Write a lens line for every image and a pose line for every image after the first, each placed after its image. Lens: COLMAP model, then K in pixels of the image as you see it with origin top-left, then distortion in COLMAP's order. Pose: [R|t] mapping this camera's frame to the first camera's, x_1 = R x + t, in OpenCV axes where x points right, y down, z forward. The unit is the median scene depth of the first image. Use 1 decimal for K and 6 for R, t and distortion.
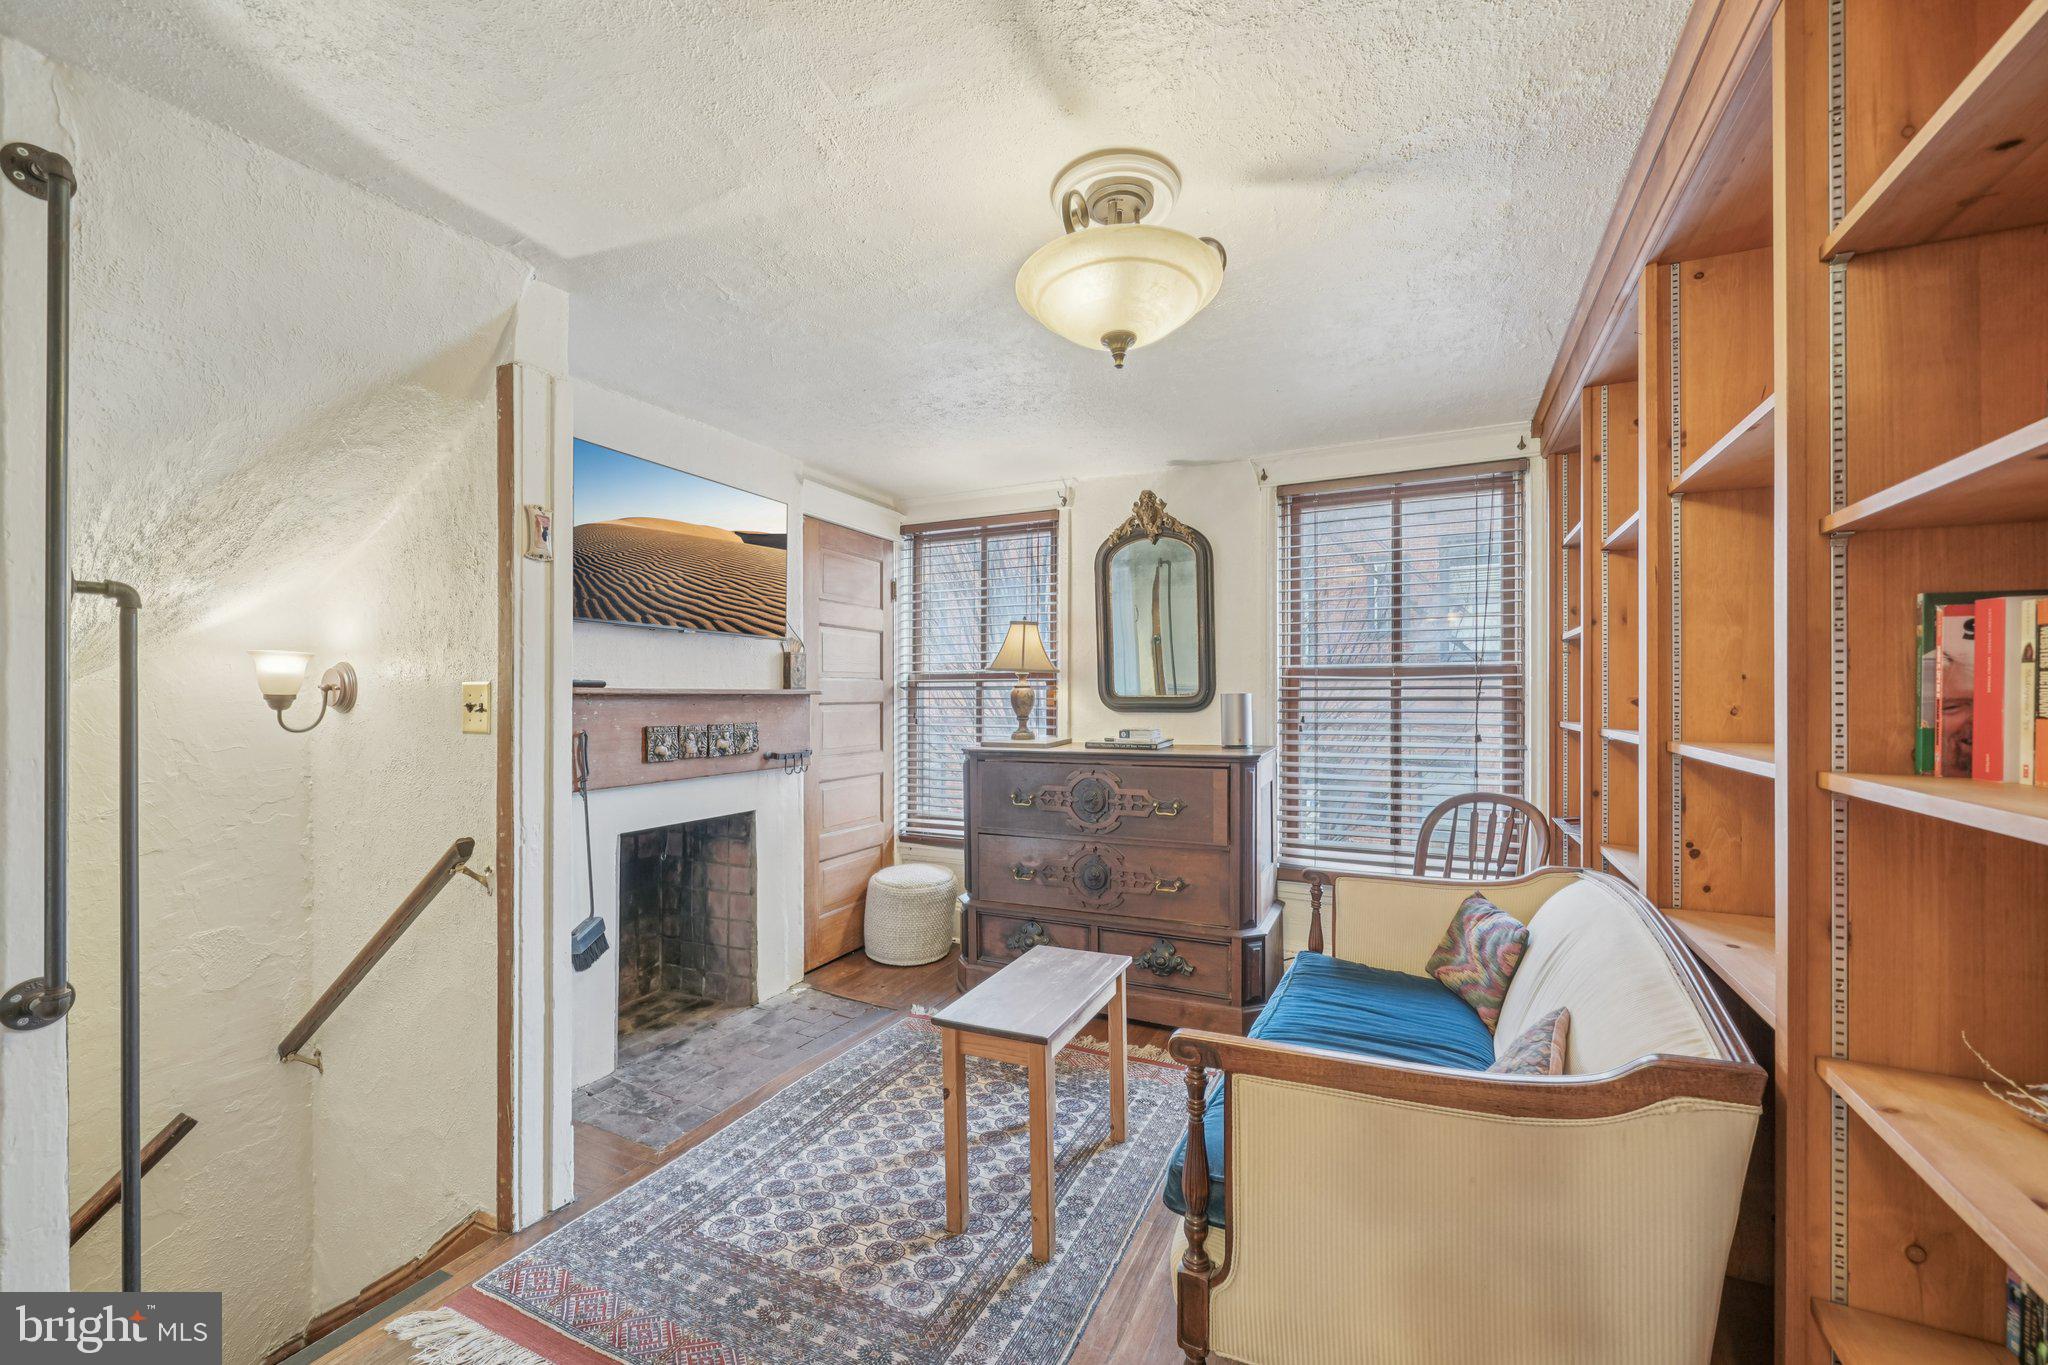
lens RADIAL K [[814.8, 0, 1034.6], [0, 814.8, 687.0], [0, 0, 1]] dist [0.000565, 0.000233]
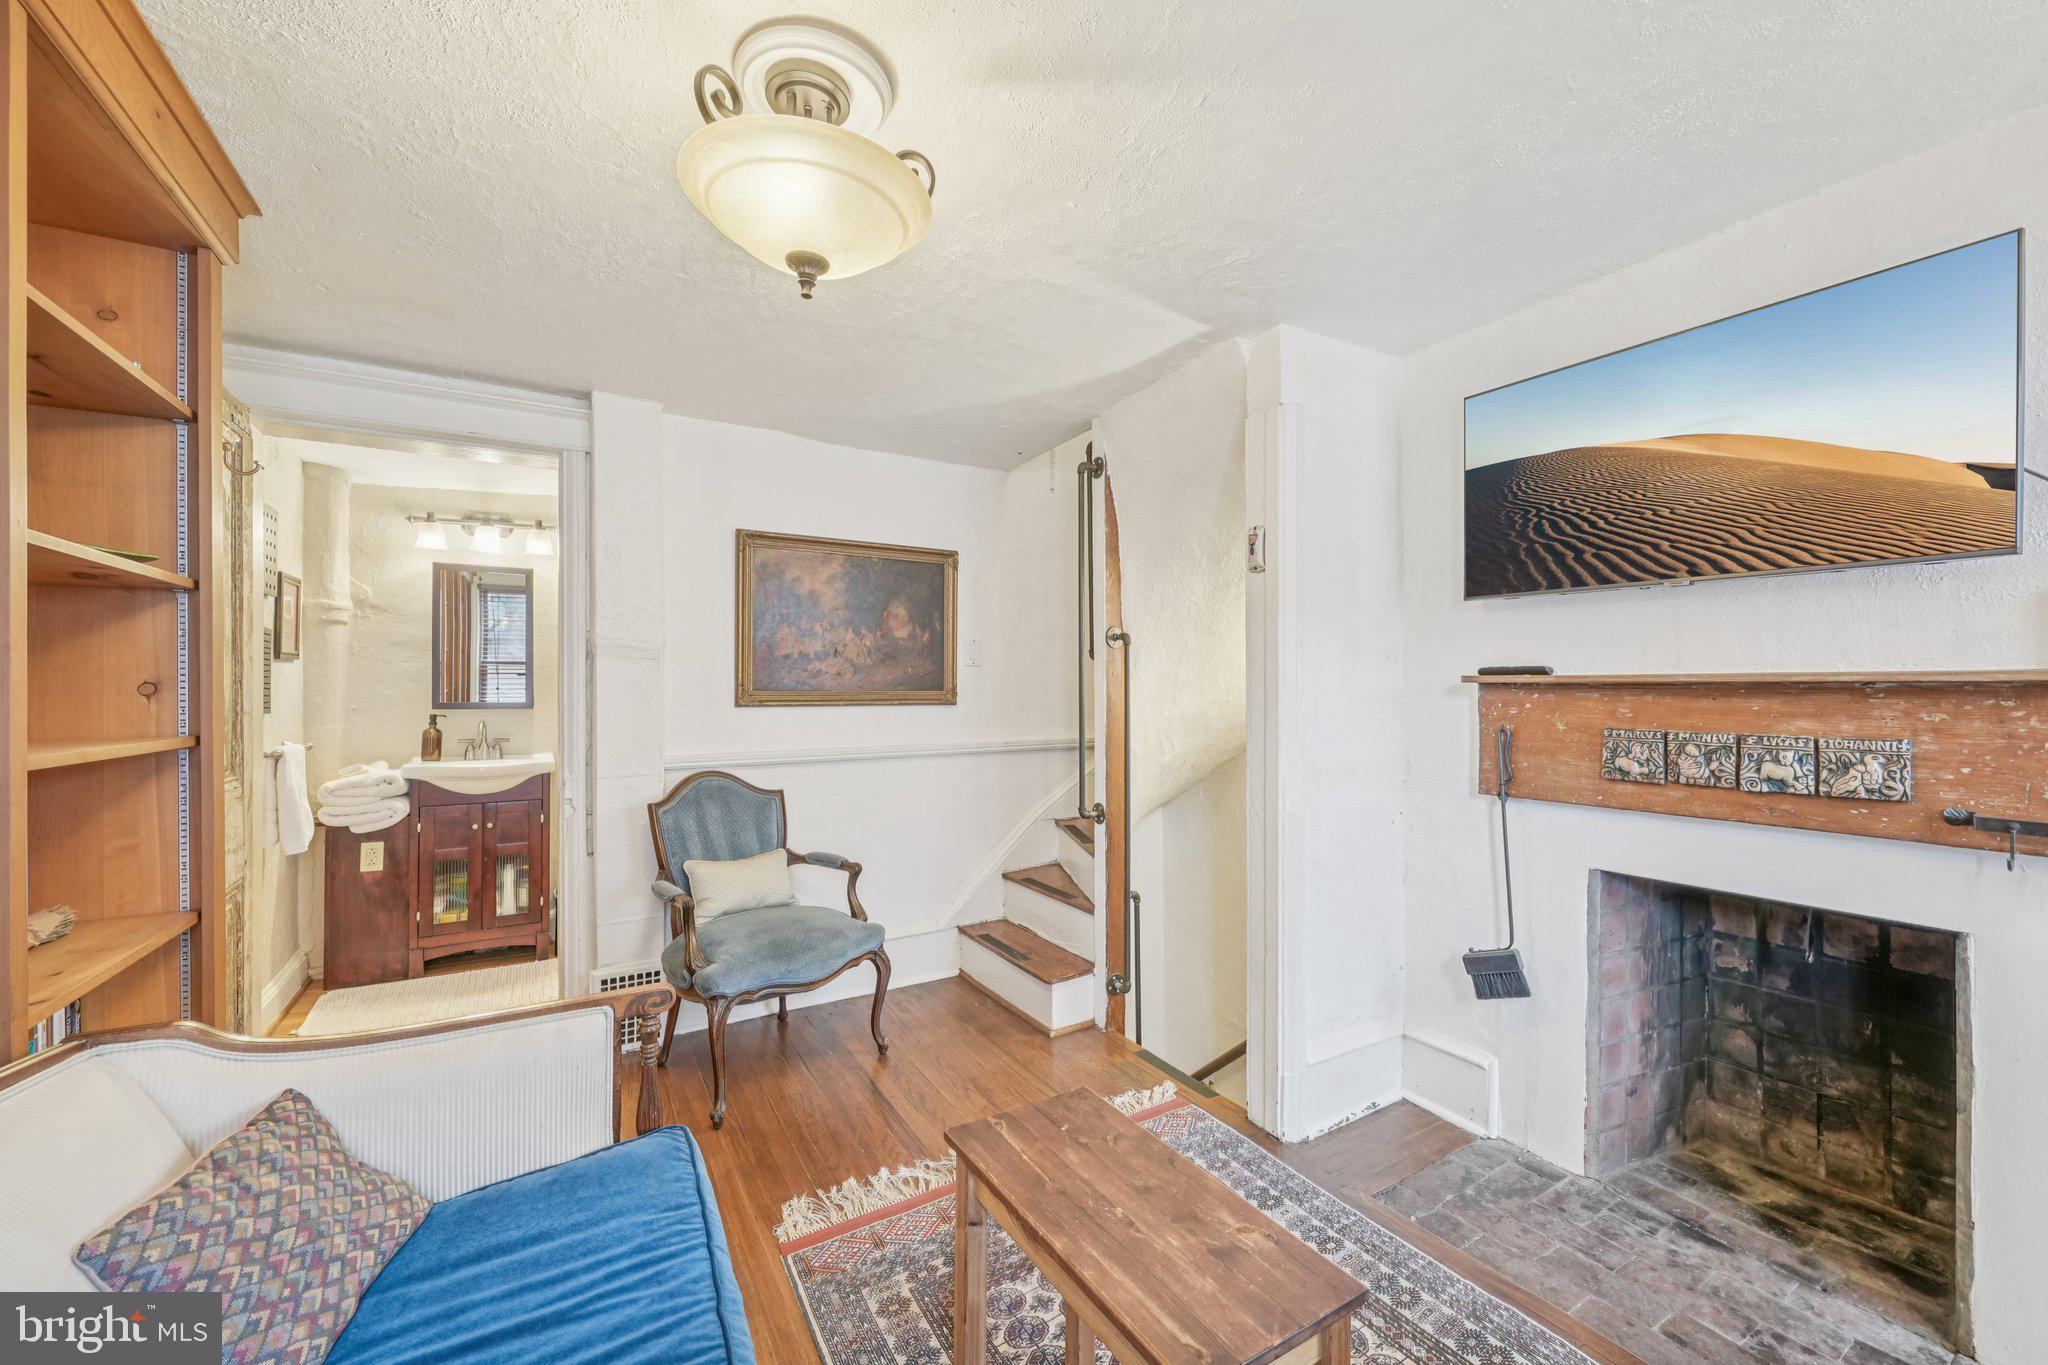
lens RADIAL K [[796.8, 0, 1018.9], [0, 796.8, 685.6], [0, 0, 1]] dist [-0.001523, -0.000266]
pose [[-0.555228, -0.000226, -0.831698, 0.323596], [0.010512, 0.999918, -0.007290, 0.008955], [0.831632, -0.012790, -0.555180, 0.797492]]
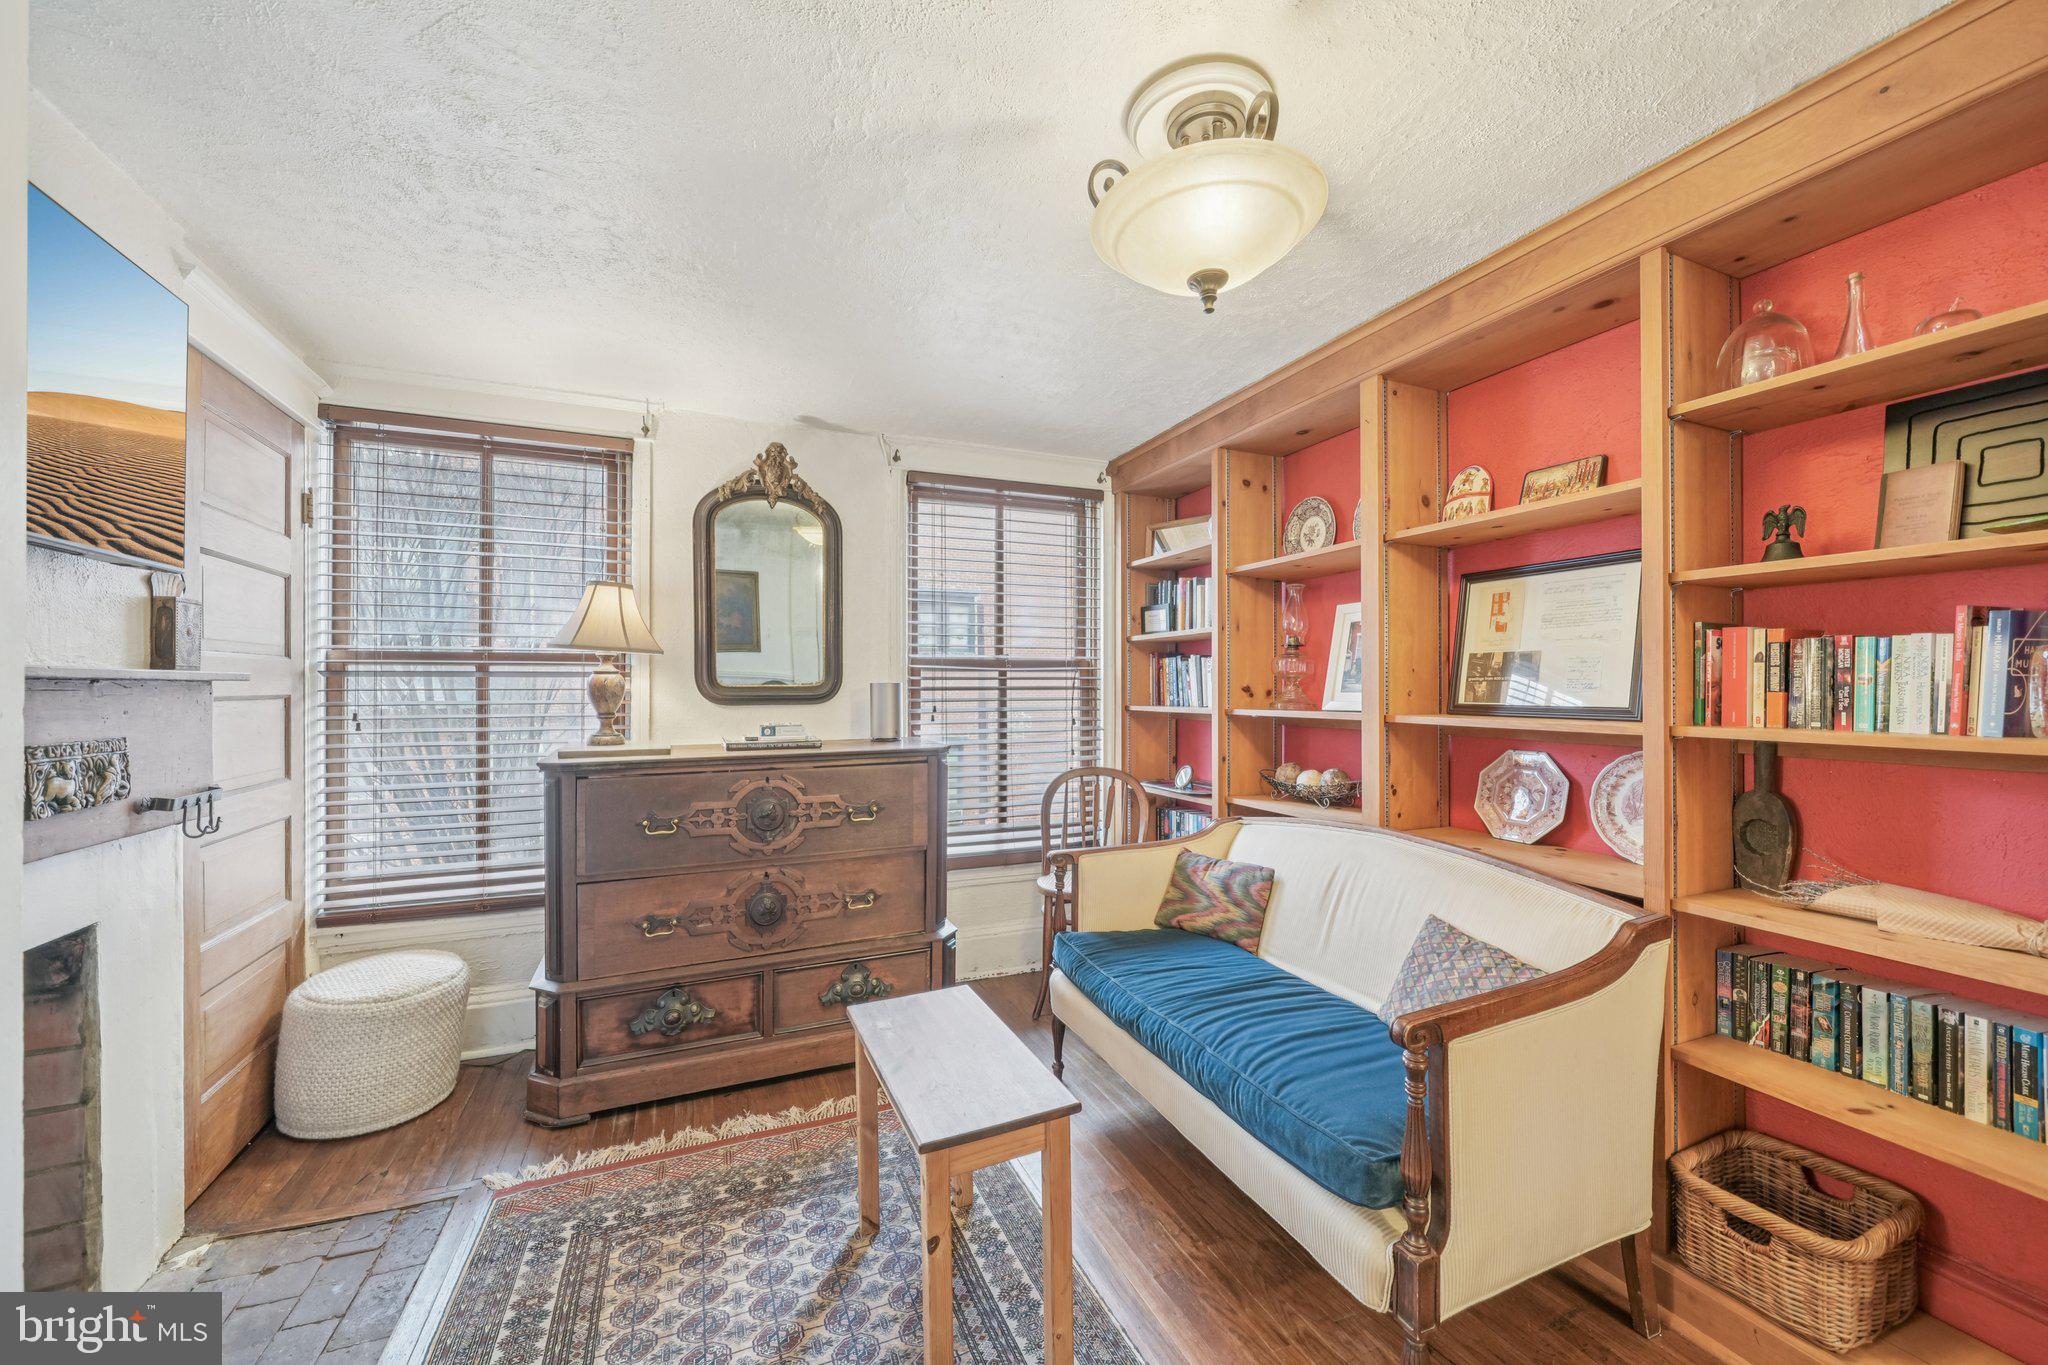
lens RADIAL K [[785.9, 0, 1024.0], [0, 785.9, 682.5], [0, 0, 1]] dist [-0.000463, -0.000071]
pose [[0.655124, 0.004305, 0.755509, -0.331020], [-0.006038, 0.999982, -0.000462, 0.007310], [-0.755497, -0.004259, 0.655138, 0.287509]]
